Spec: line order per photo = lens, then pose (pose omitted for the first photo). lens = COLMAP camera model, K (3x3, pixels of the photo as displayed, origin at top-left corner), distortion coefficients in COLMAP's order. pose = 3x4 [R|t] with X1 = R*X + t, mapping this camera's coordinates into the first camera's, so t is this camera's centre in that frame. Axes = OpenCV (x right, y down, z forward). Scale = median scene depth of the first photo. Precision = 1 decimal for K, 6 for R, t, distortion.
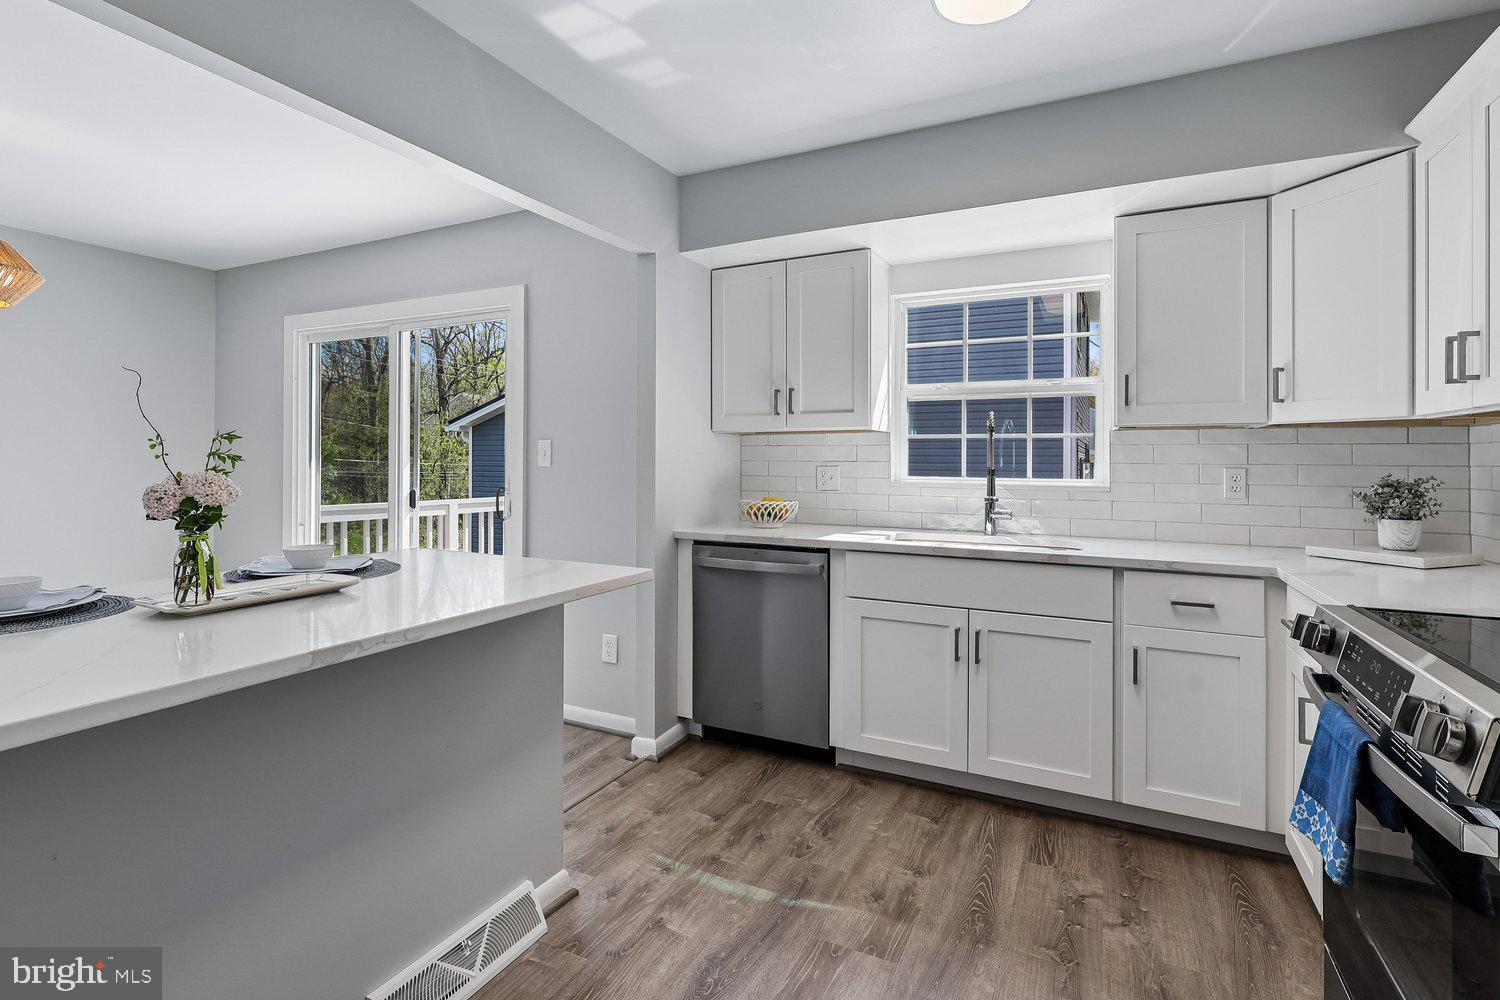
lens RADIAL K [[712.7, 0, 745.3], [0, 712.7, 461.1], [0, 0, 1]] dist [0.005690, 0.000272]
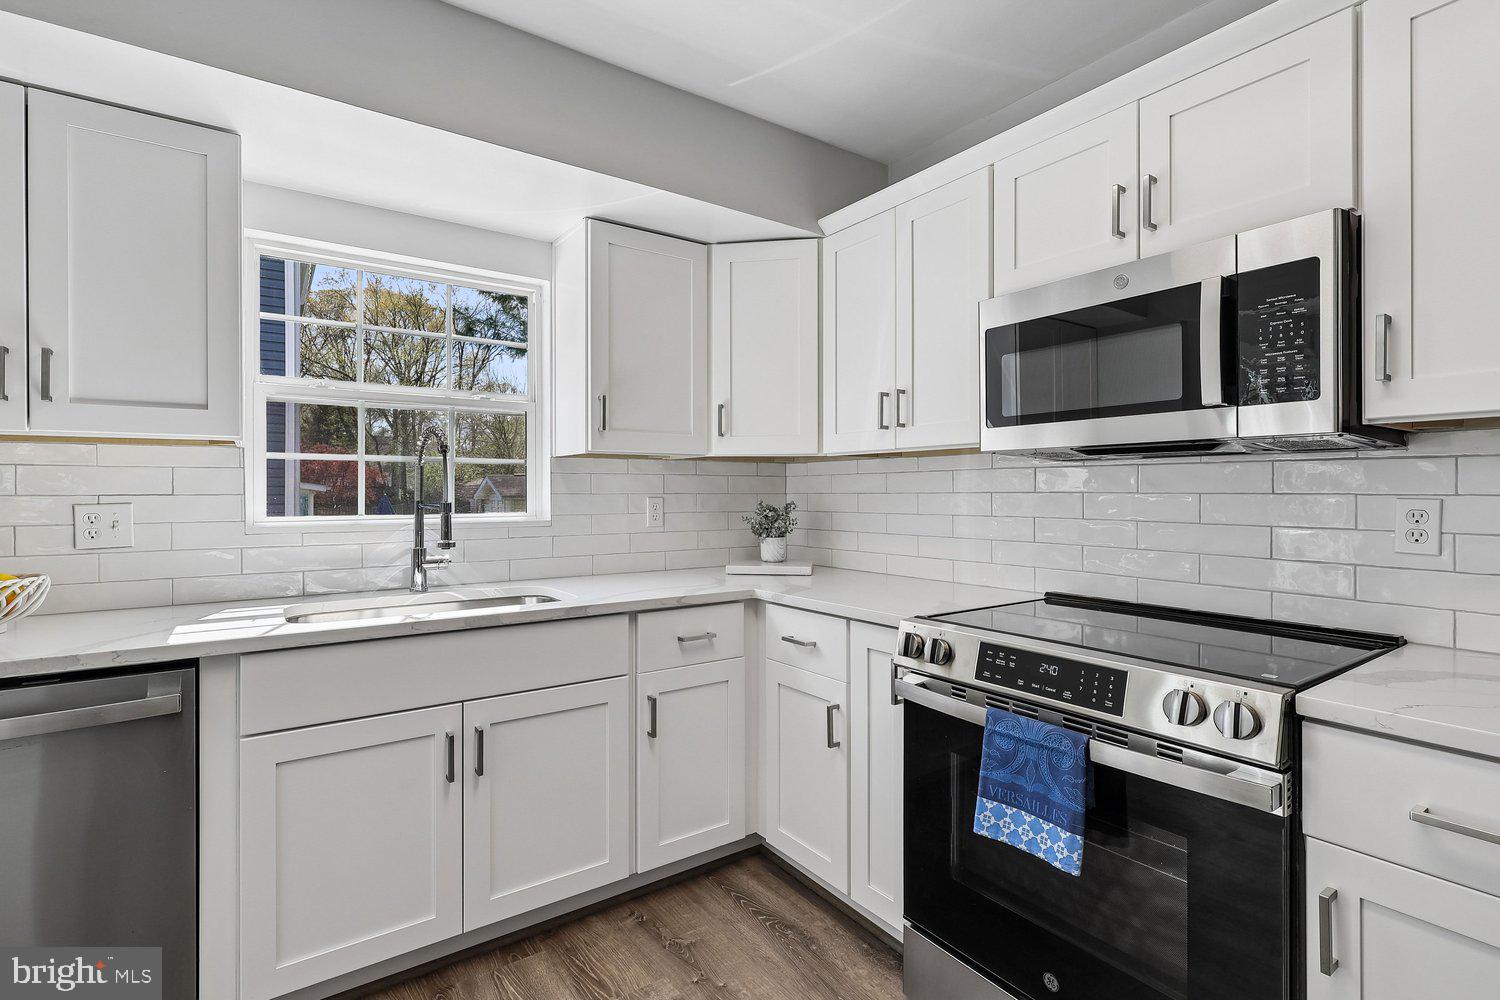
lens RADIAL K [[712.7, 0, 752.1], [0, 712.7, 490.6], [0, 0, 1]] dist [0.005690, 0.000272]
pose [[0.481674, -0.006798, 0.876324, -0.167305], [0.004158, 0.999976, 0.005472, -0.005323], [-0.876341, 0.001008, 0.481691, 0.403680]]
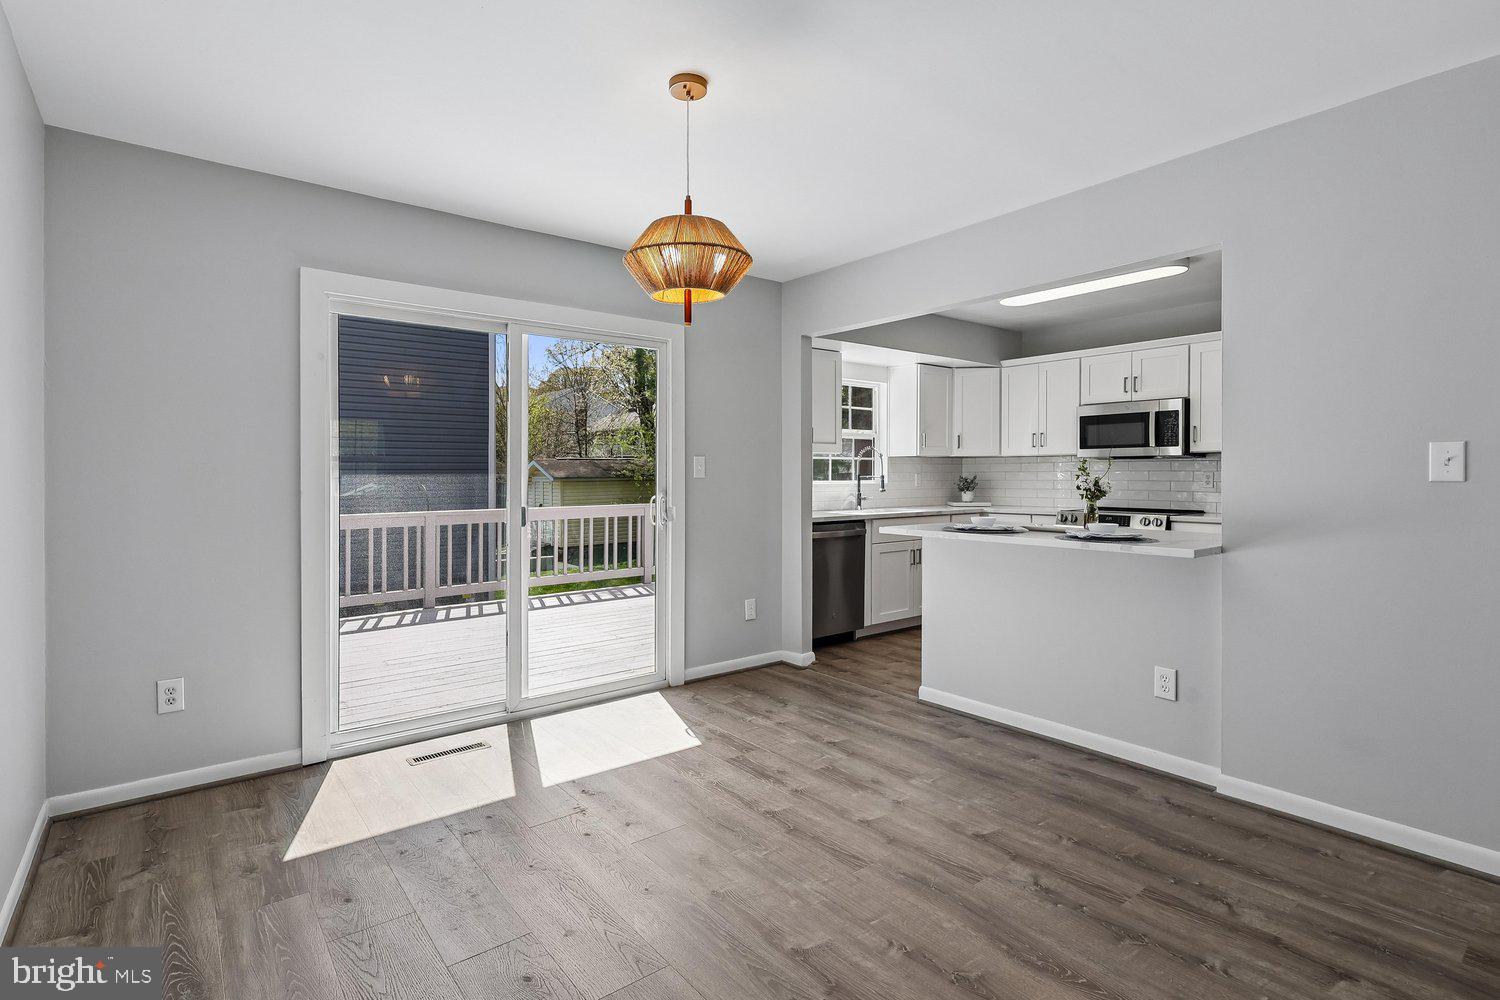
lens RADIAL K [[712.7, 0, 756.8], [0, 712.7, 481.2], [0, 0, 1]] dist [0.005690, 0.000272]
pose [[0.433090, -0.017055, 0.901189, -1.797661], [0.004384, 0.999849, 0.016815, -0.007807], [-0.901340, -0.003331, 0.433100, 0.490563]]
